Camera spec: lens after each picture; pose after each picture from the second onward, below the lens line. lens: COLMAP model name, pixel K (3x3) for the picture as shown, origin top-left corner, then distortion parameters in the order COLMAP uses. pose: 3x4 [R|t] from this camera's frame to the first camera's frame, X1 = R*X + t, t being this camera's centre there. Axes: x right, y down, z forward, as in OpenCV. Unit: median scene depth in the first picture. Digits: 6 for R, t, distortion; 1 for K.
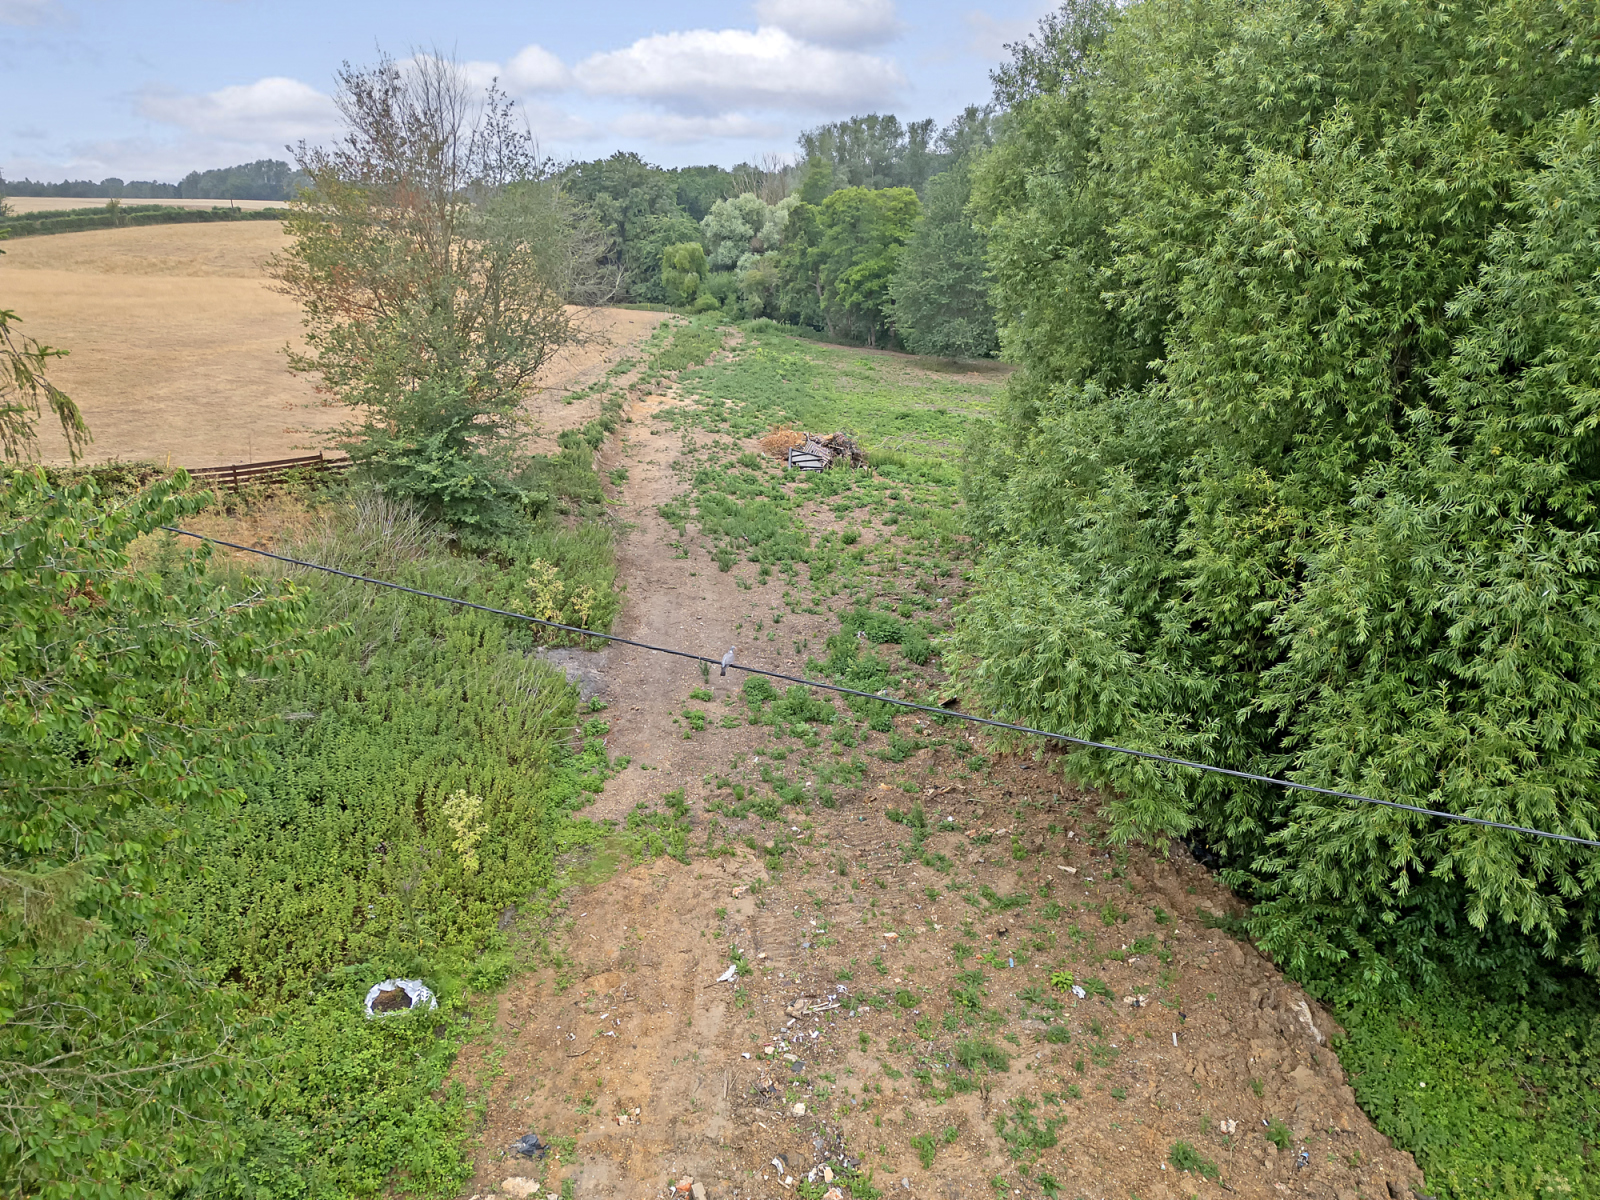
lens RADIAL K [[1115.5, 0, 807.0], [0, 1115.5, 607.1], [0, 0, 1]] dist [0.074166, -0.060124]
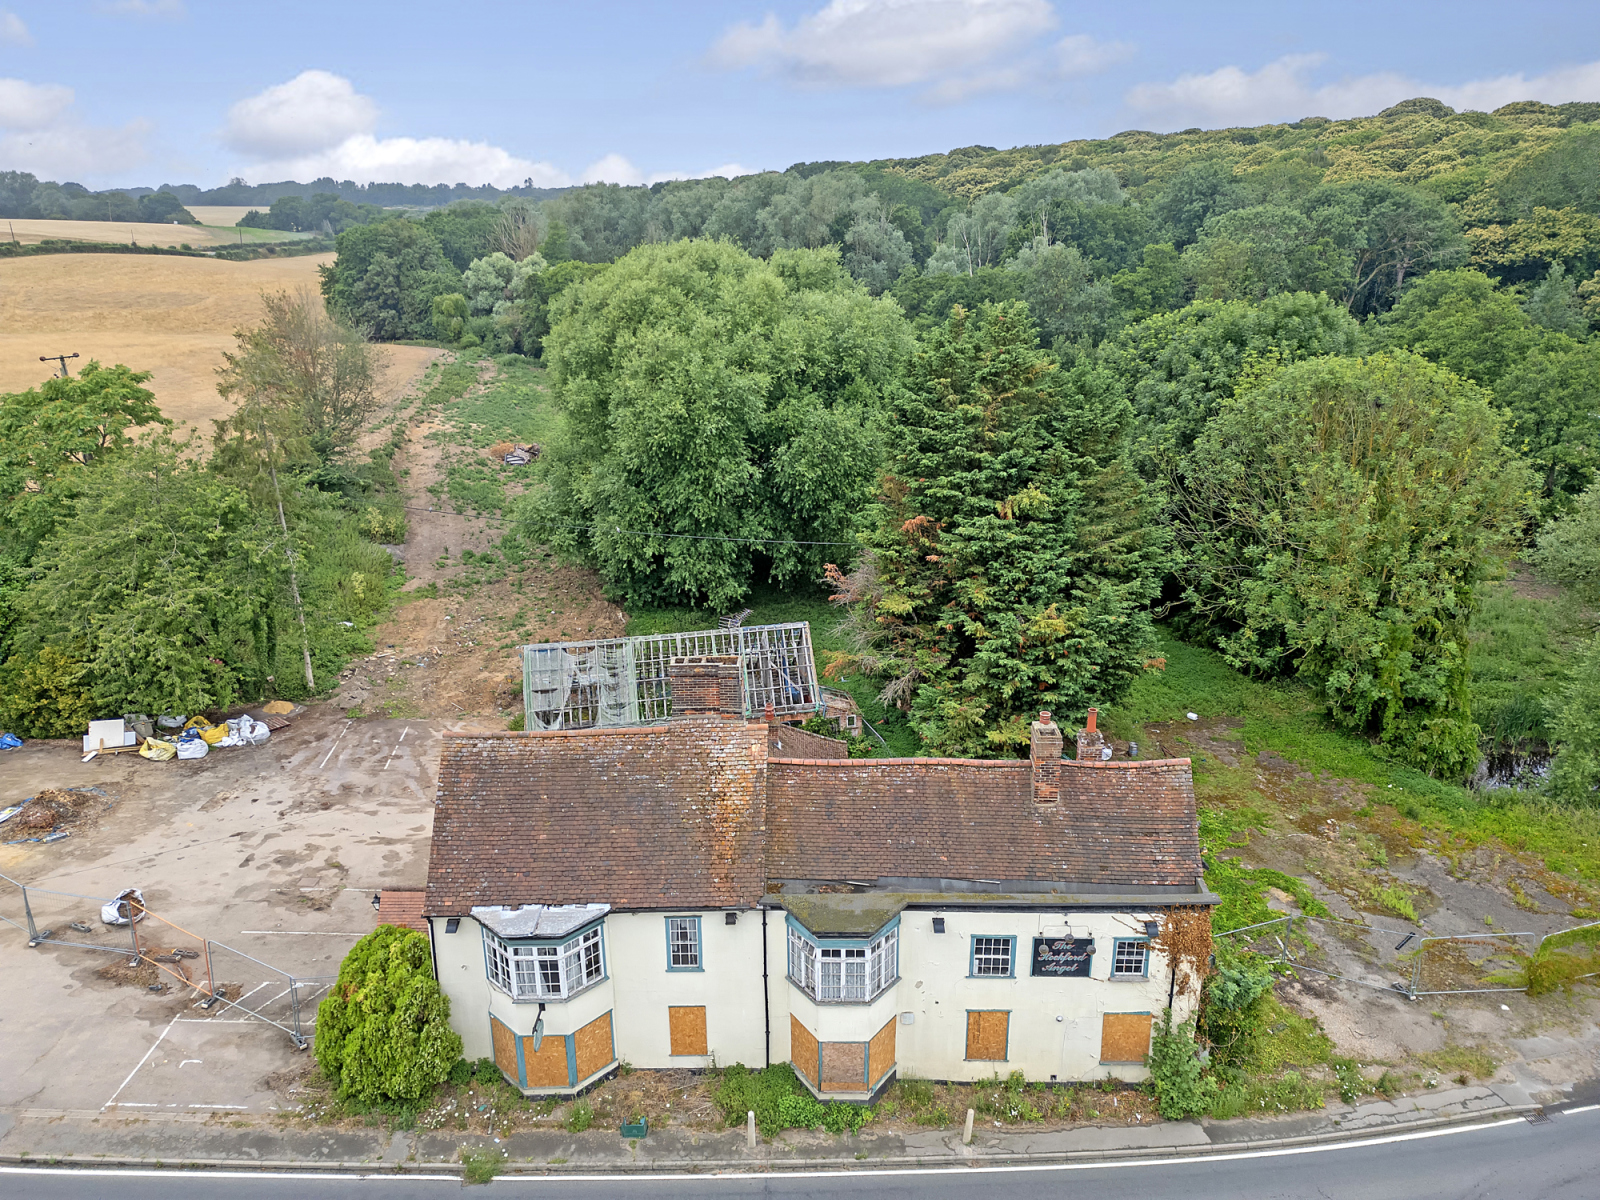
lens RADIAL K [[1115.5, 0, 805.4], [0, 1115.5, 586.7], [0, 0, 1]] dist [0.074166, -0.060124]
pose [[0.984416, -0.061091, 0.164906, 0.146577], [0.062802, 0.998013, -0.005180, 0.108577], [-0.164261, 0.015455, 0.986296, -0.836558]]
